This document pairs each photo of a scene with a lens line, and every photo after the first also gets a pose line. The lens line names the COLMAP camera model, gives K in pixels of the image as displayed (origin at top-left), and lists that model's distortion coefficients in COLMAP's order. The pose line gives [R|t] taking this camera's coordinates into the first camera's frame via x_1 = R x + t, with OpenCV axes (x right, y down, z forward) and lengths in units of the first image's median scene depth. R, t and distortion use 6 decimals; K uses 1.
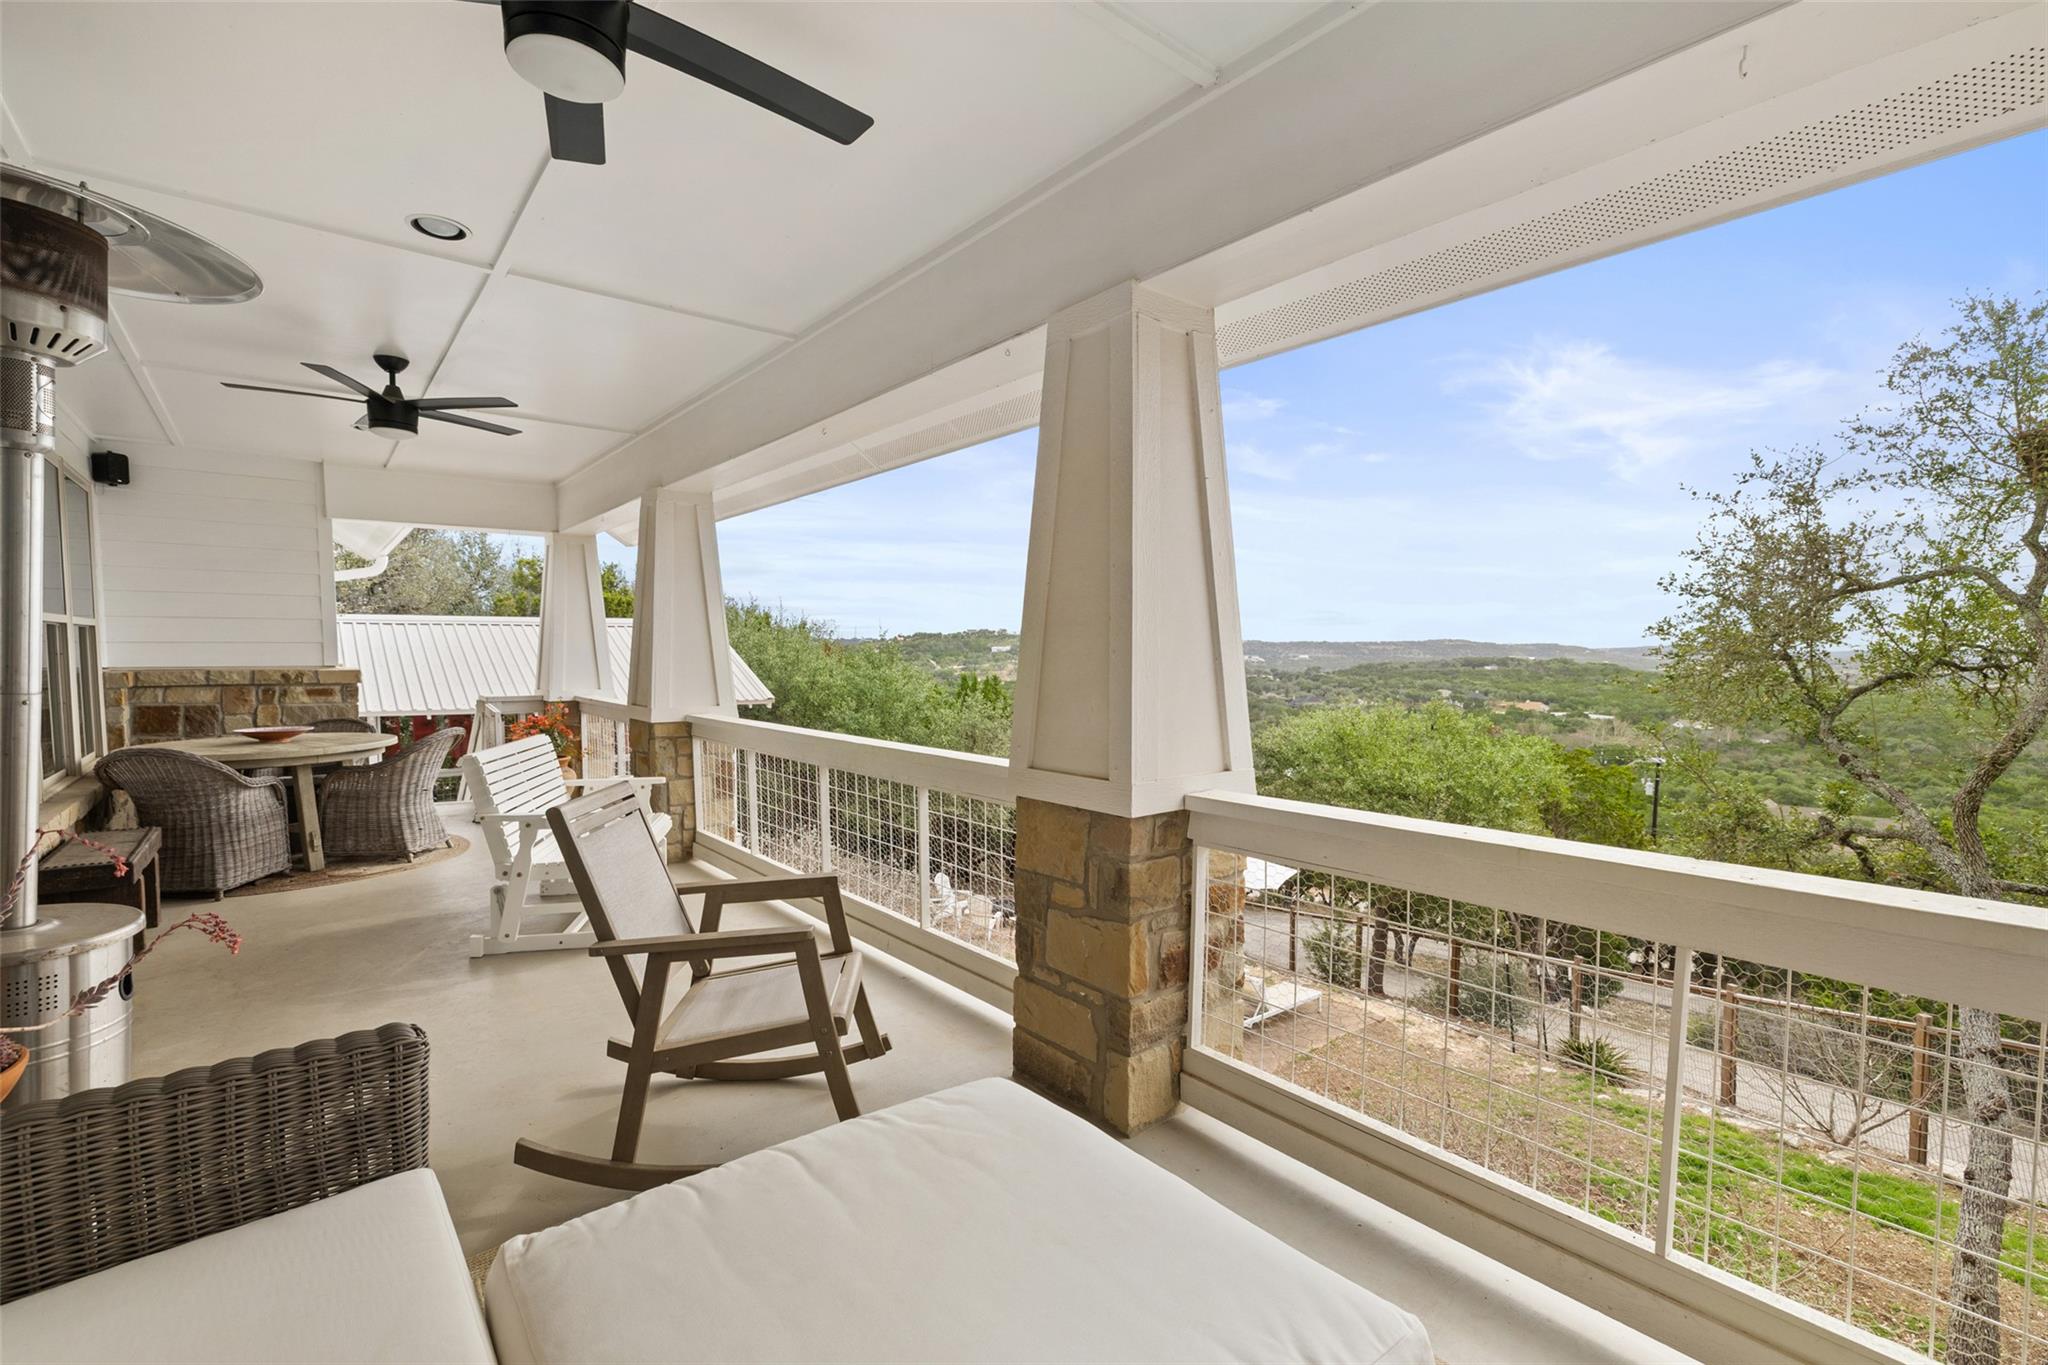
lens RADIAL K [[889.7, 0, 1024.0], [0, 889.7, 682.5], [0, 0, 1]] dist [0.000070, 0.000016]
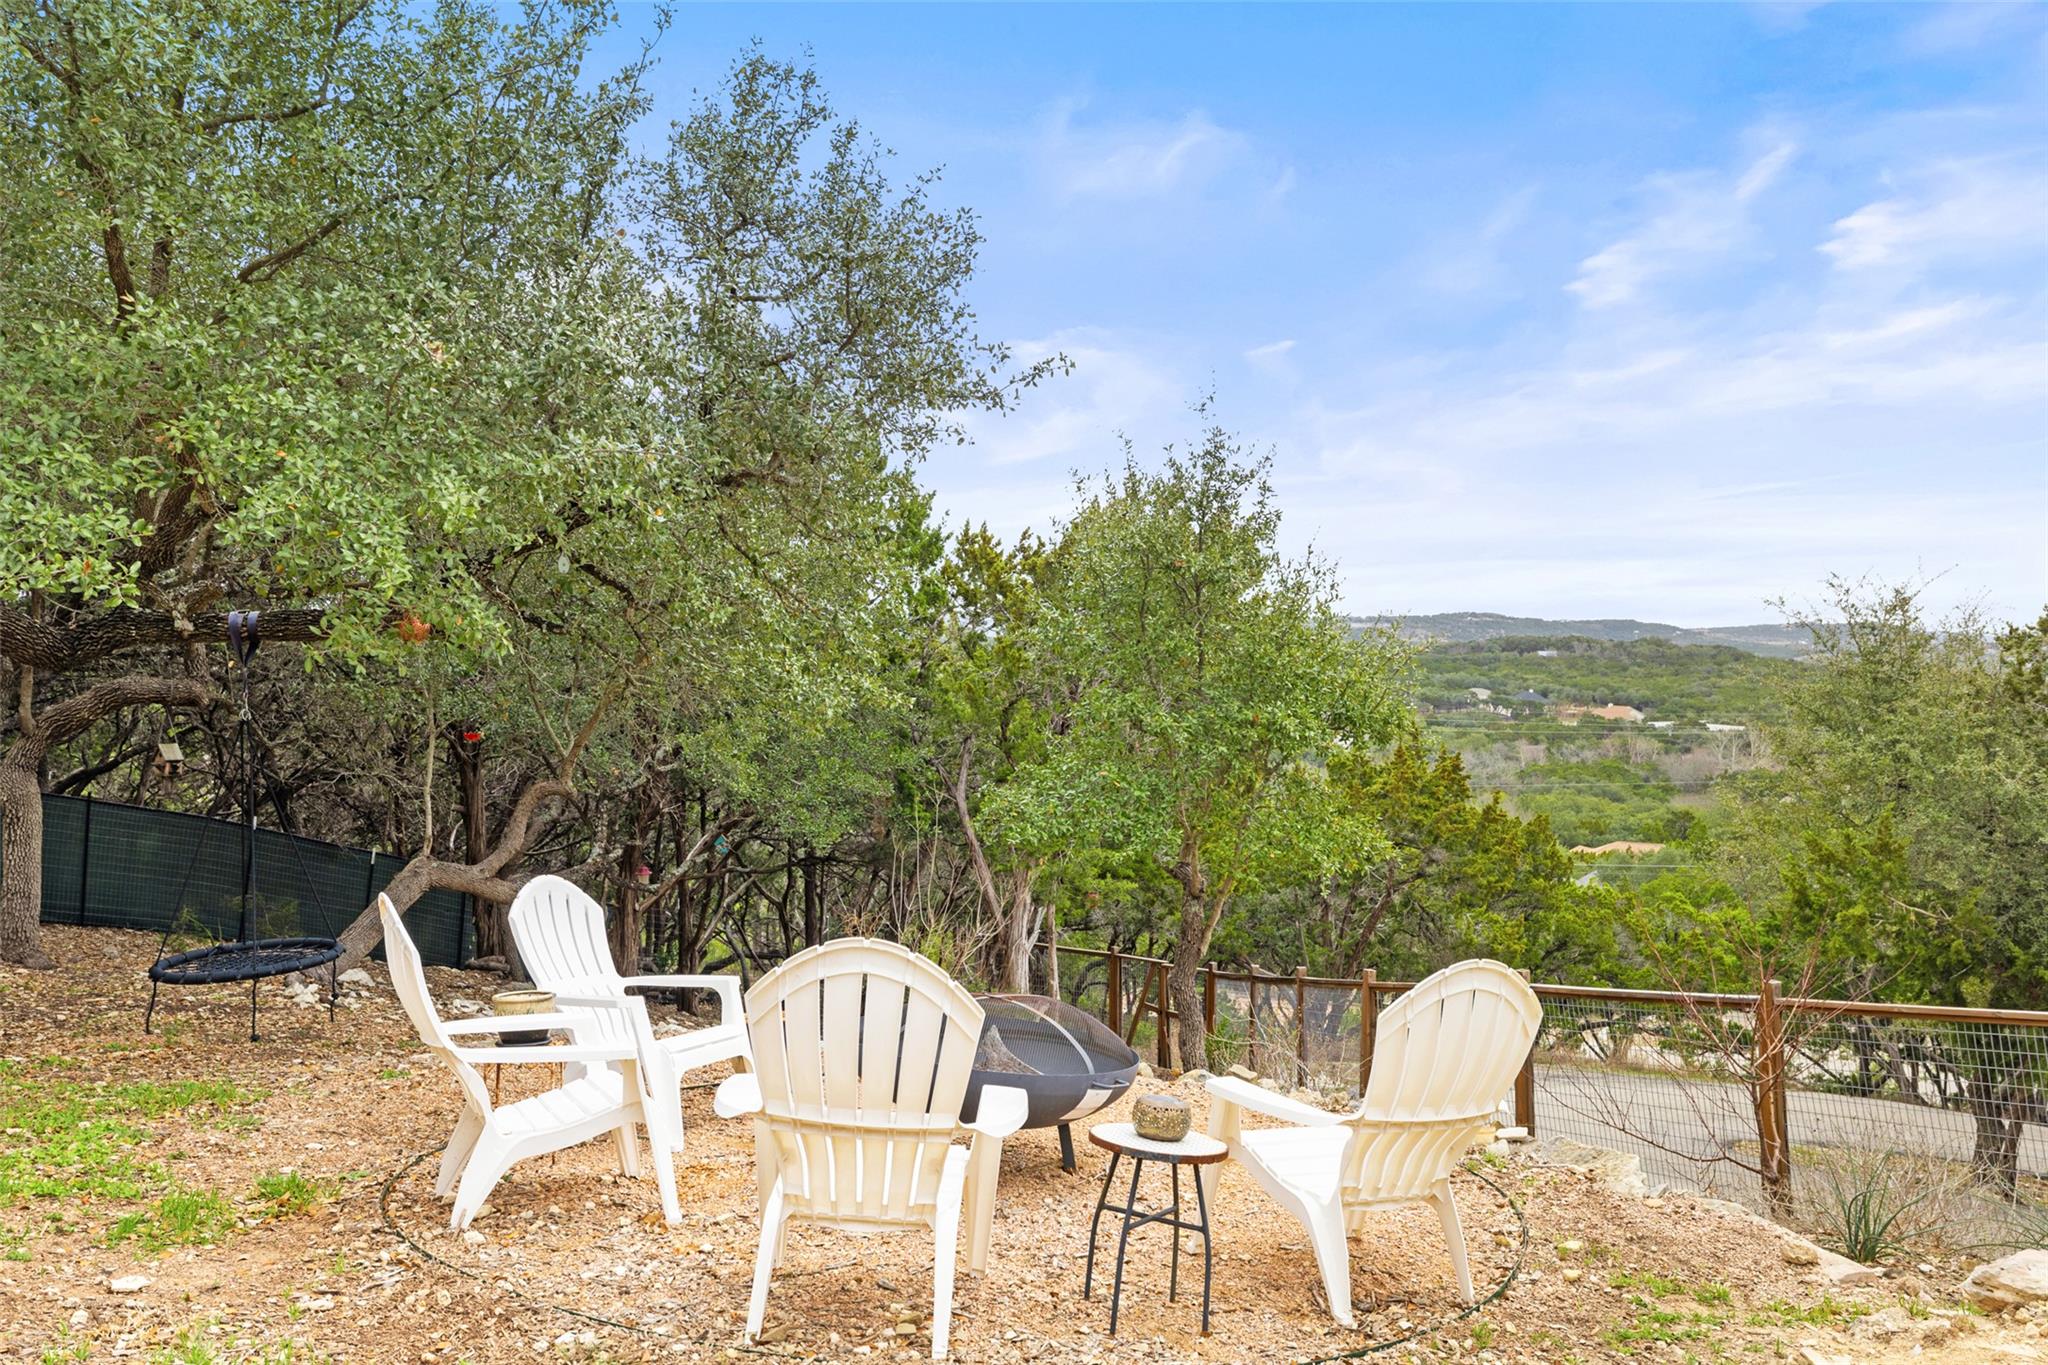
lens RADIAL K [[1550.3, 0, 1025.3], [0, 1550.3, 640.2], [0, 0, 1]] dist [0.006962, 0.003945]
pose [[0.986366, -0.006549, 0.164434, -0.055927], [0.011837, 0.999443, -0.031200, 0.189214], [-0.164138, 0.032721, 0.985895, 0.732805]]
